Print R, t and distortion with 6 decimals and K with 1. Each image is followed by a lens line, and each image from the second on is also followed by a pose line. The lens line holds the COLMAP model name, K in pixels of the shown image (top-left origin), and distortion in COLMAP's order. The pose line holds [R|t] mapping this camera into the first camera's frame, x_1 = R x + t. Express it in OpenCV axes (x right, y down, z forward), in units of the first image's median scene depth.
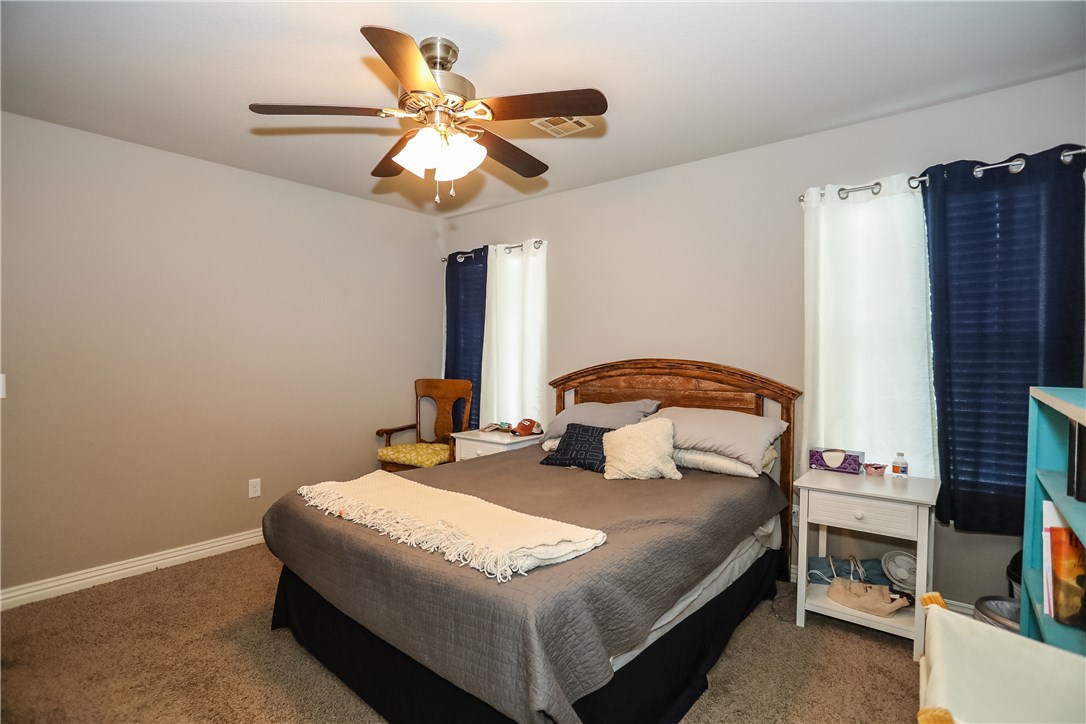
lens RADIAL K [[525.3, 0, 539.0], [0, 525.3, 364.2], [0, 0, 1]] dist [-0.073492, 0.031862]
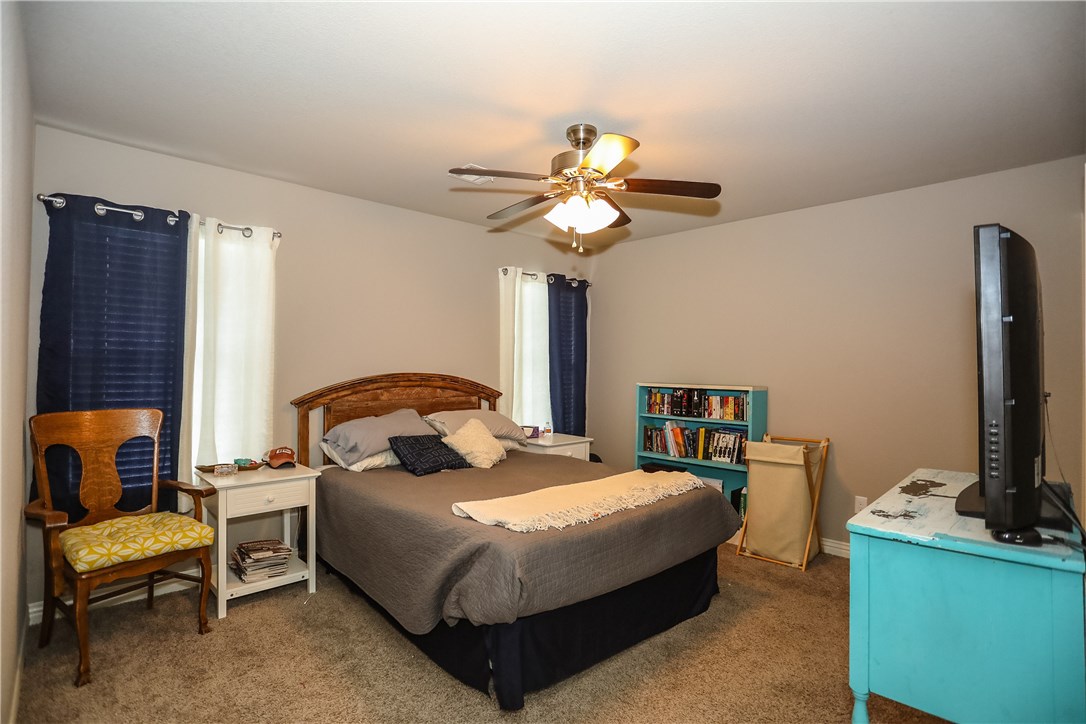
lens RADIAL K [[525.3, 0, 539.0], [0, 525.3, 364.2], [0, 0, 1]] dist [-0.073492, 0.031862]
pose [[0.119127, 0.031316, 0.992385, -0.891164], [0.036698, 0.998681, -0.035920, 0.022094], [-0.992201, 0.040697, 0.117821, 0.573711]]
